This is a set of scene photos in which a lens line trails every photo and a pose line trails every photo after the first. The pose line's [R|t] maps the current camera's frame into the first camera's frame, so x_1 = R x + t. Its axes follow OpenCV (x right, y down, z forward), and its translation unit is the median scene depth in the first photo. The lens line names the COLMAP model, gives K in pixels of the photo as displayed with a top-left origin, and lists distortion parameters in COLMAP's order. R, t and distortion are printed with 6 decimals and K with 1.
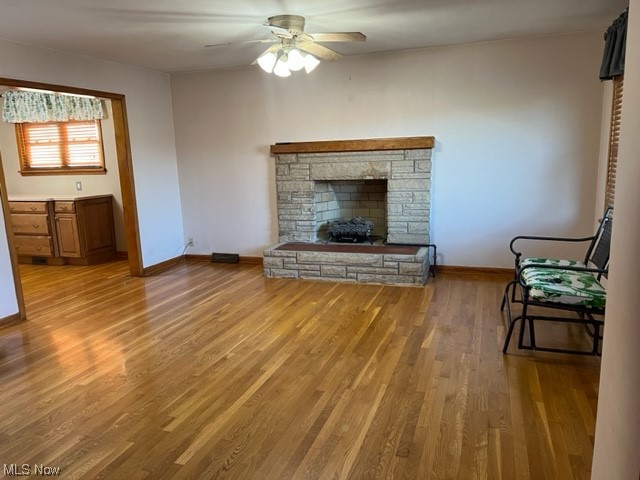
lens RADIAL K [[477.0, 0, 321.3], [0, 477.0, 245.3], [0, 0, 1]] dist [0.057938, -0.068001]
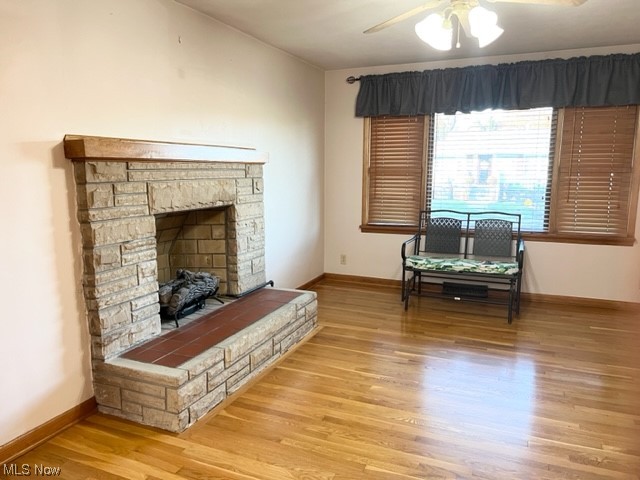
lens RADIAL K [[477.0, 0, 321.3], [0, 477.0, 245.3], [0, 0, 1]] dist [0.057938, -0.068001]
pose [[0.055018, -0.126822, 0.990398, -0.551514], [0.181477, 0.976650, 0.114981, -0.137012], [-0.981855, 0.173408, 0.076748, 0.828629]]
